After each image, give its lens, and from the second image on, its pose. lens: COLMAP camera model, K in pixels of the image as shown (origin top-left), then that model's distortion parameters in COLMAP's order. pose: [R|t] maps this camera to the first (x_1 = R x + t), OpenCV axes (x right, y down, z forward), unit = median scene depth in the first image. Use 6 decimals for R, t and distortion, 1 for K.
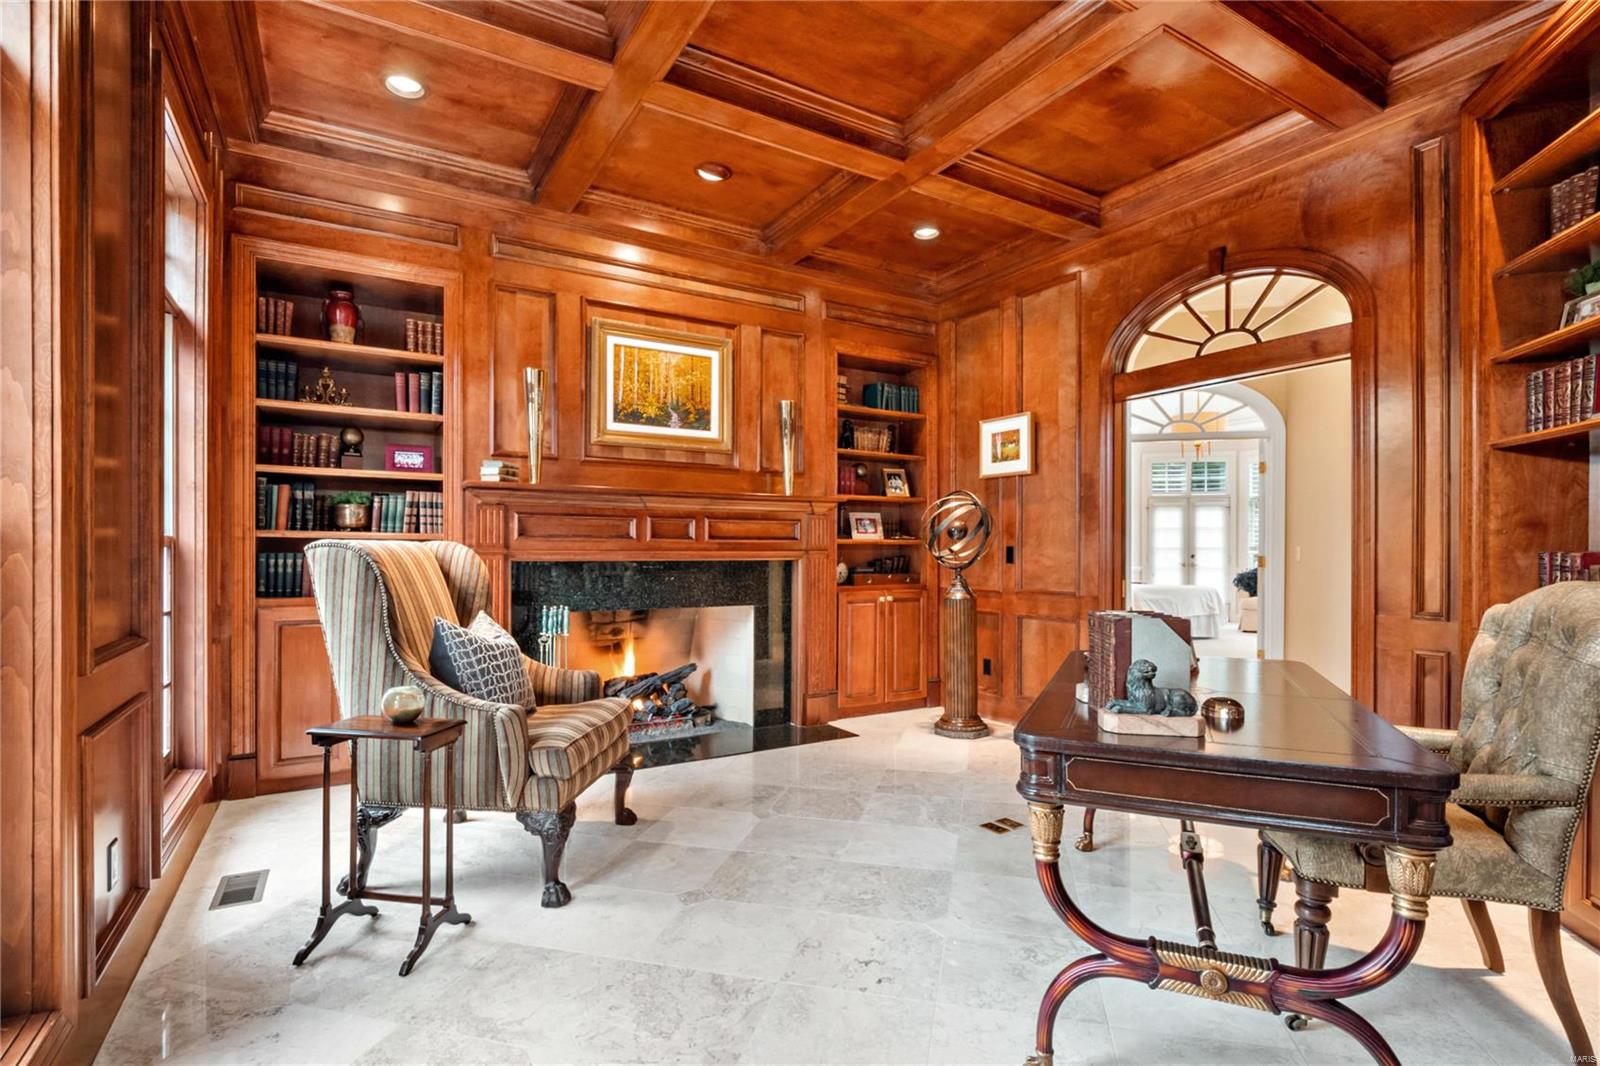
lens RADIAL K [[761.0, 0, 800.6], [0, 761.0, 559.8], [0, 0, 1]] dist [-0.001859, -0.000188]
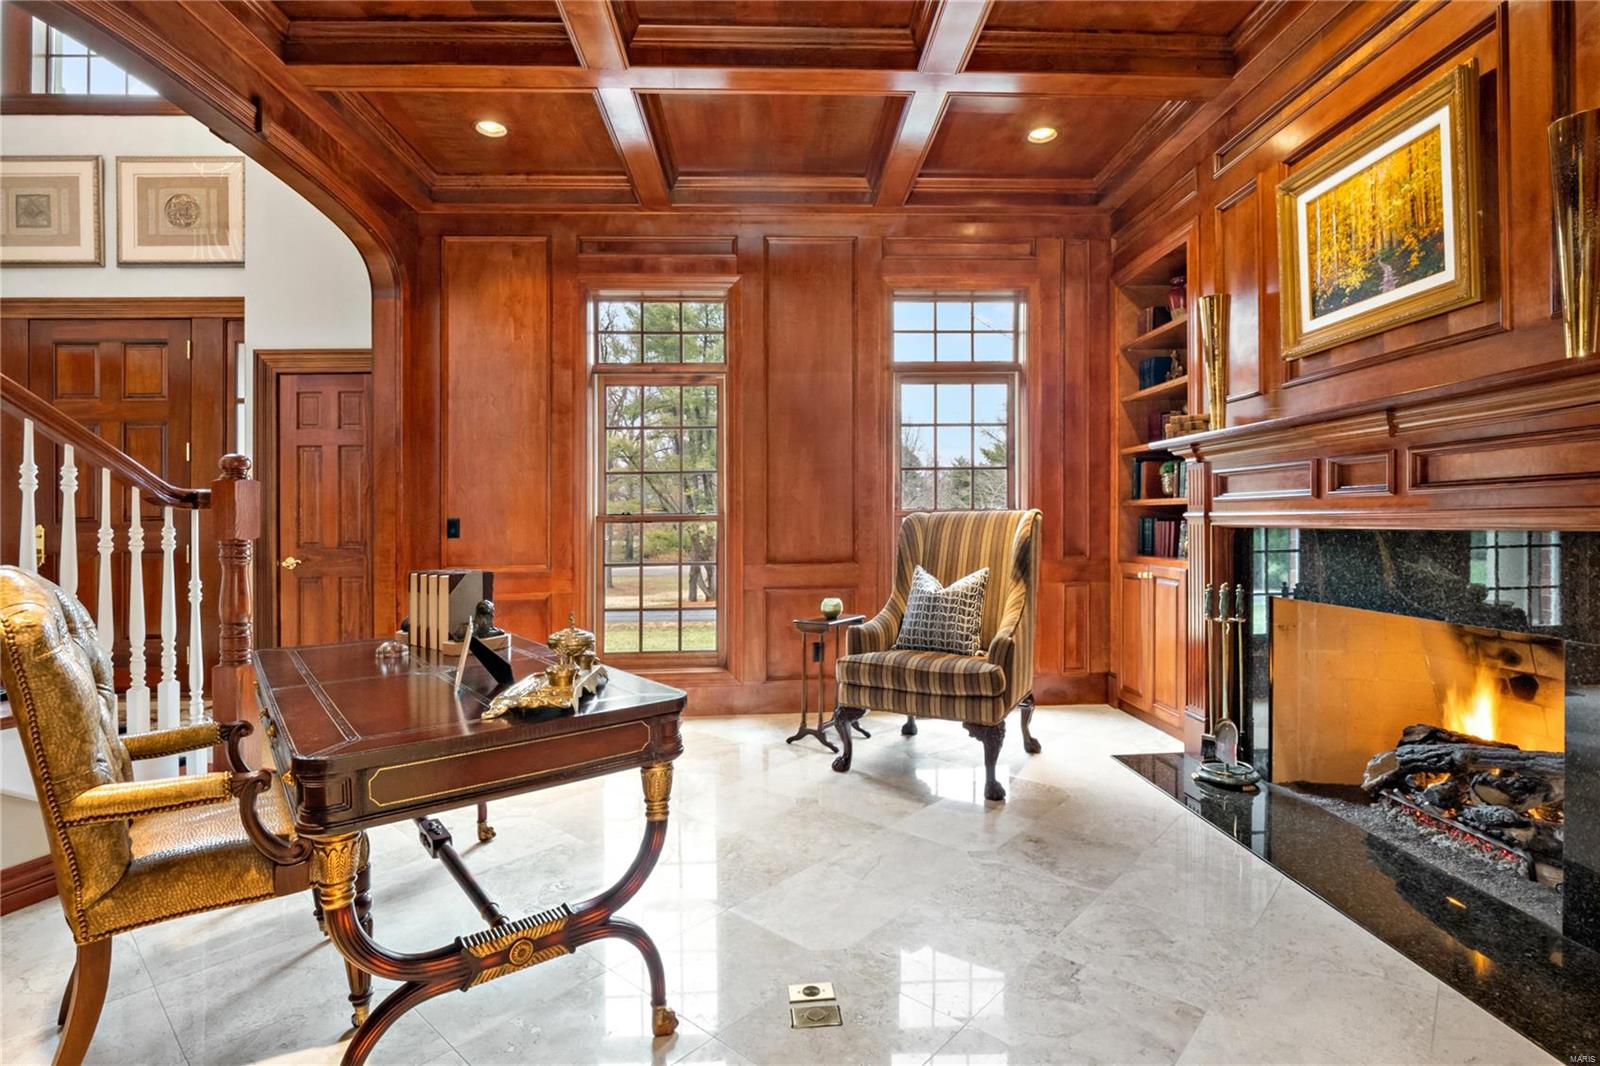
lens RADIAL K [[786.4, 0, 808.6], [0, 786.4, 526.3], [0, 0, 1]] dist [-0.008154, -0.000887]
pose [[-0.468312, 0.010701, -0.883498, 0.545670], [-0.000747, 0.999922, 0.012507, -0.008024], [0.883563, 0.006517, -0.468267, 0.897229]]
